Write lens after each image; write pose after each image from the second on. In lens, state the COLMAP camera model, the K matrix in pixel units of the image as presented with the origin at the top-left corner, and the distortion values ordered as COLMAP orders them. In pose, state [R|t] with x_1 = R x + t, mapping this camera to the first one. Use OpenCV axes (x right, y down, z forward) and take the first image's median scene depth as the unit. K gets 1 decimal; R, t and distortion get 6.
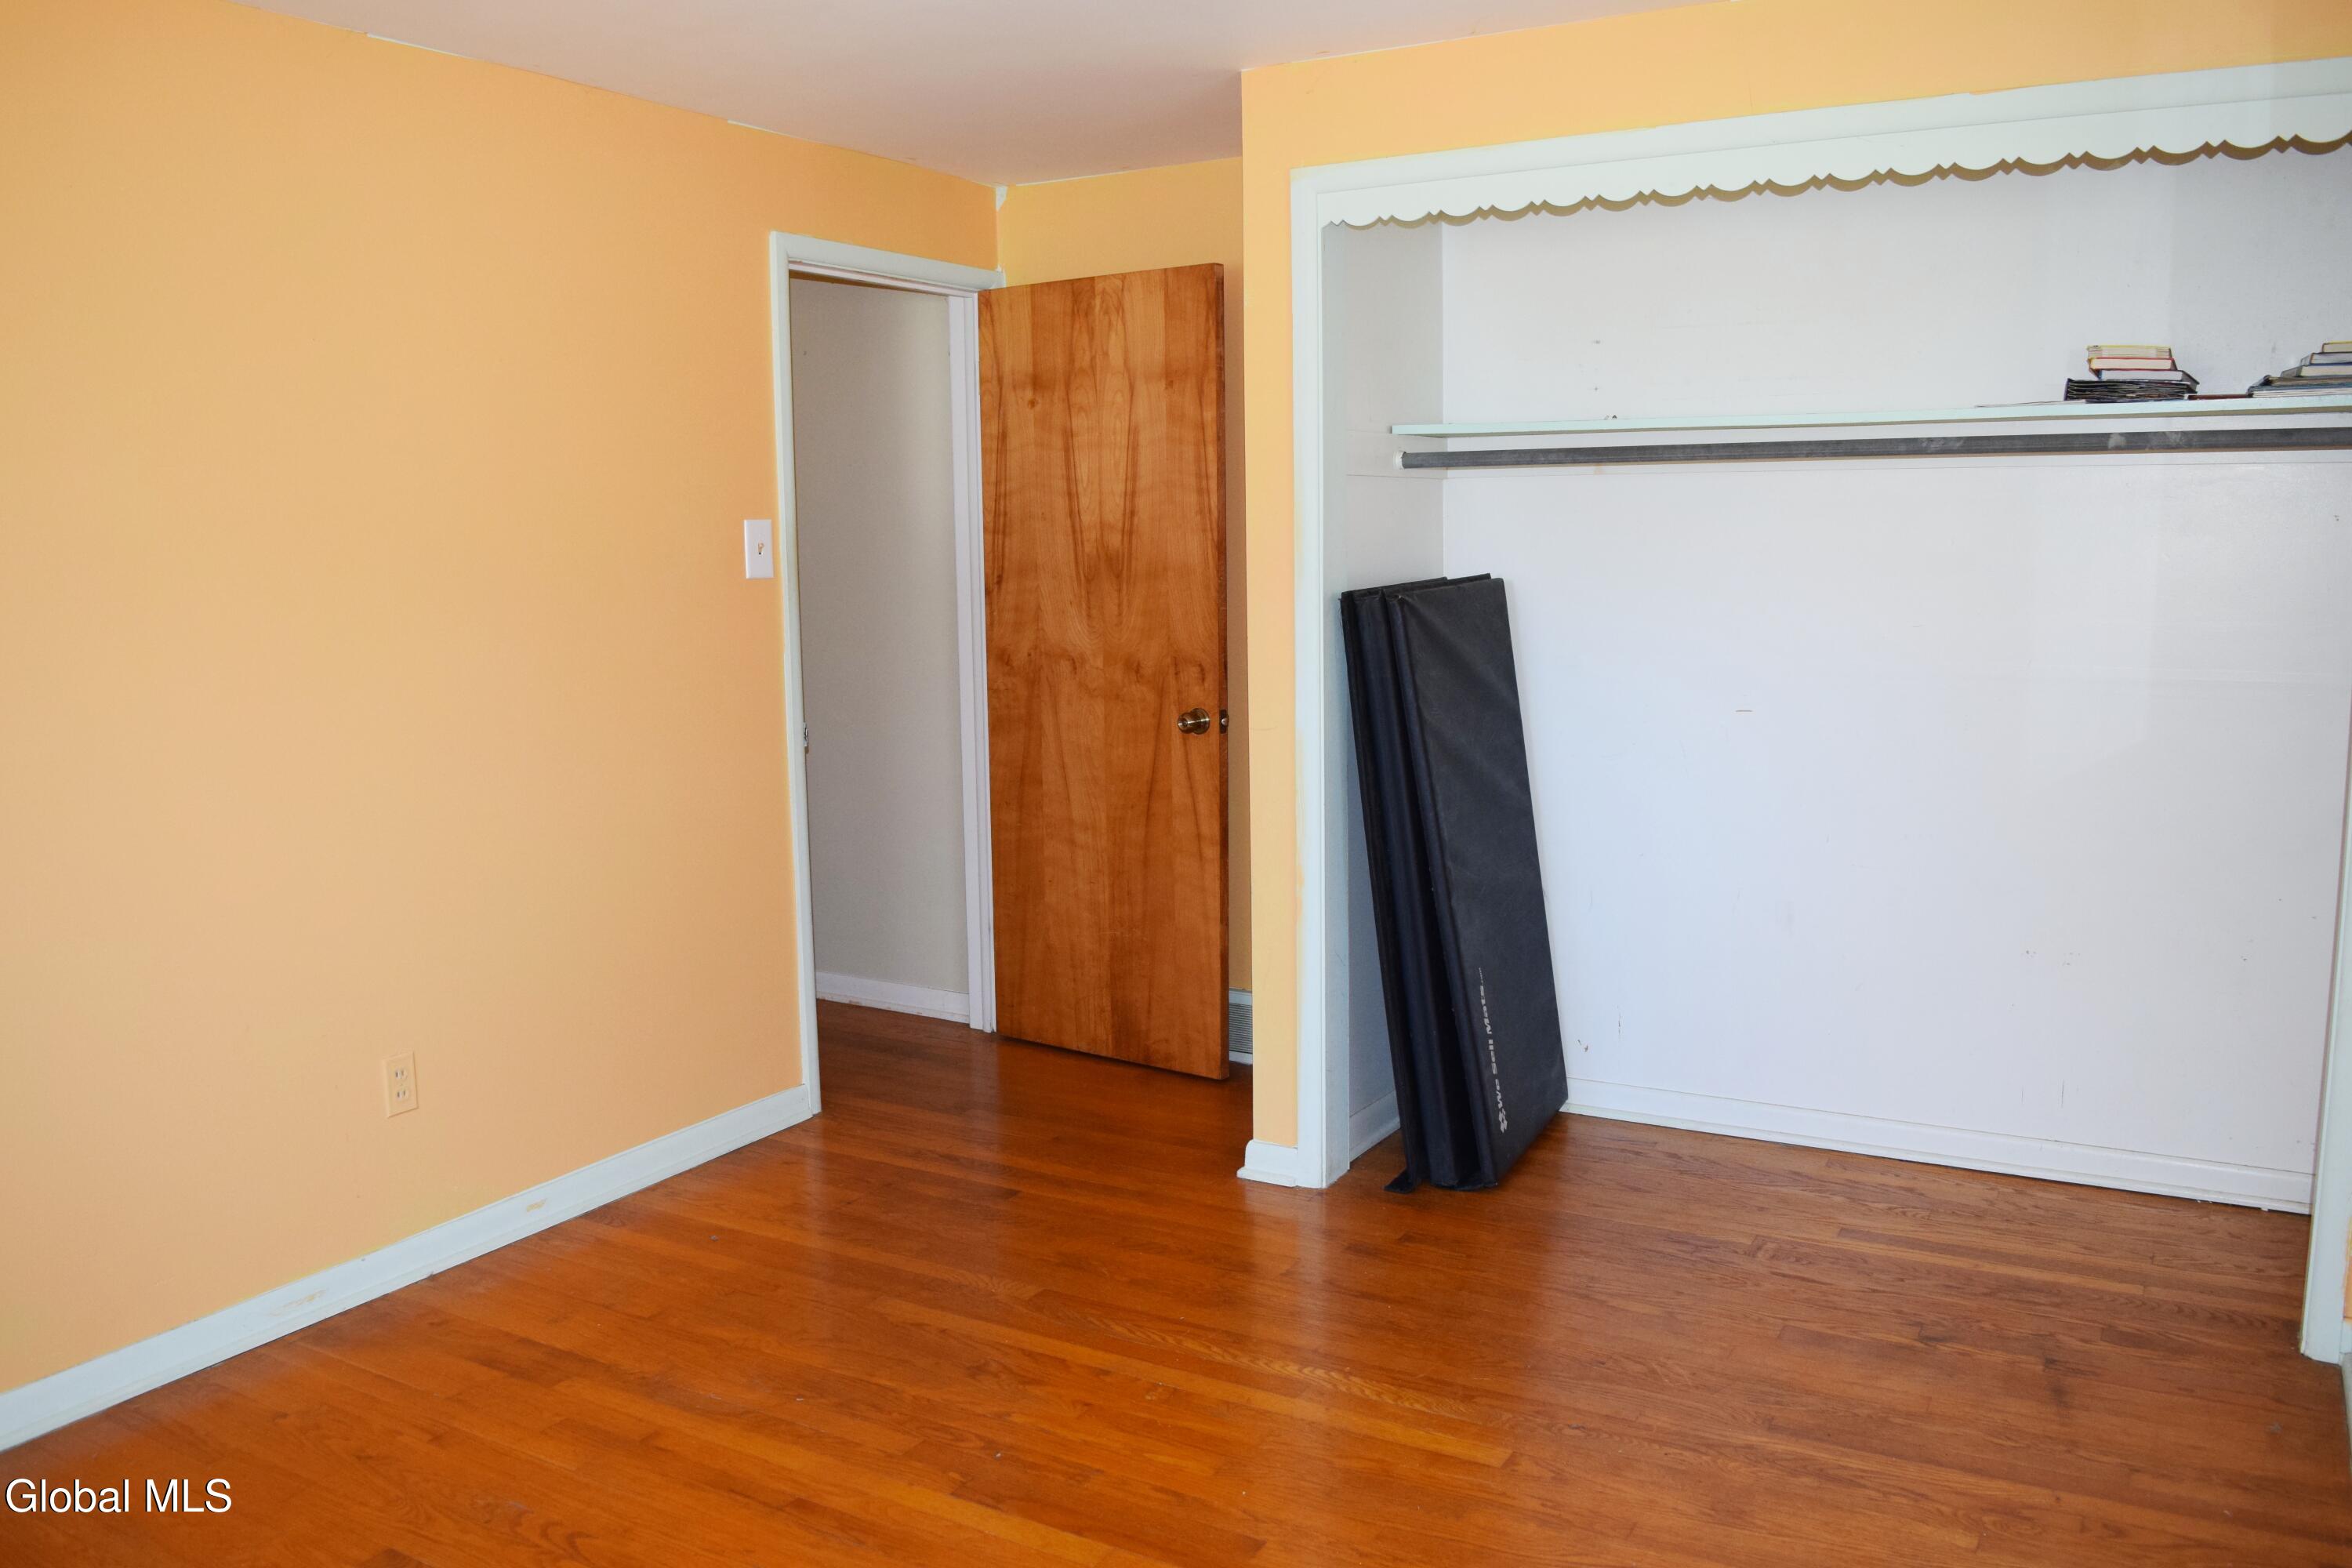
lens RADIAL K [[1848.0, 0, 1238.0], [0, 1848.0, 755.0], [0, 0, 1]] dist [-0.092808, 0.015313]
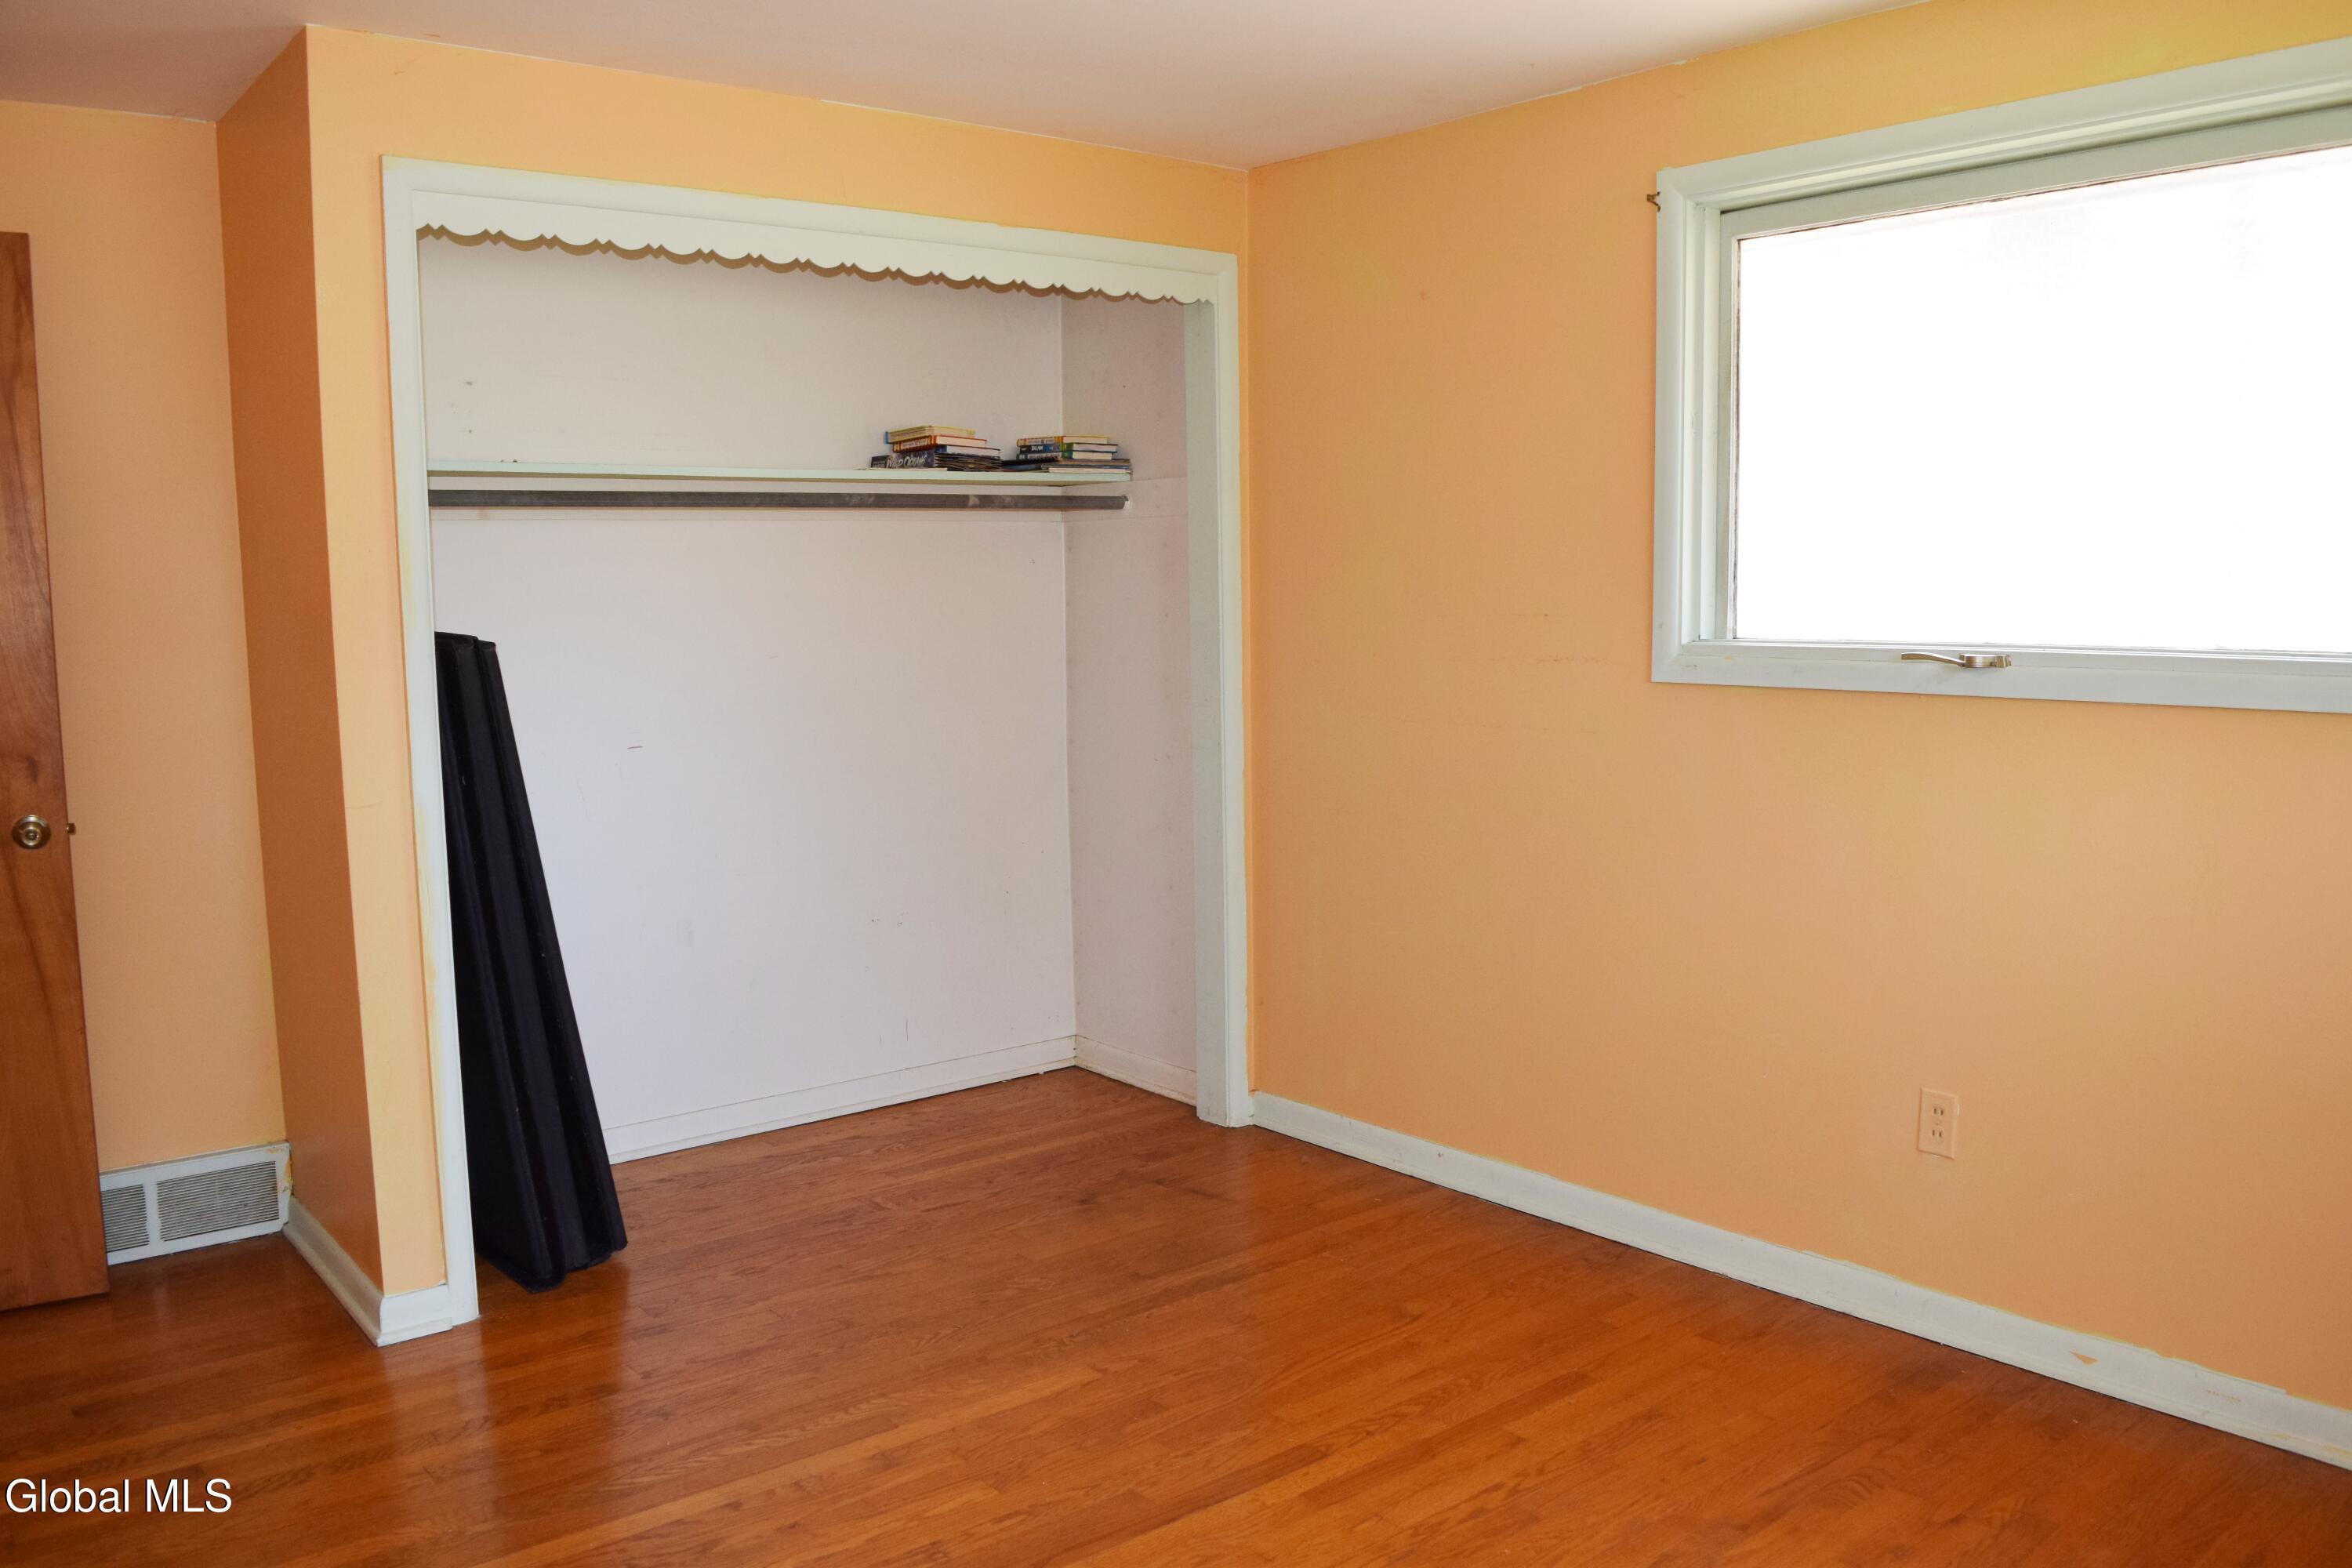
lens RADIAL K [[1848.0, 0, 1184.7], [0, 1848.0, 773.3], [0, 0, 1]] dist [-0.092808, 0.015313]
pose [[0.361975, -0.094442, 0.927391, -0.654346], [0.119350, 0.991362, 0.054373, -0.032304], [-0.924516, 0.091003, 0.370120, 0.365494]]
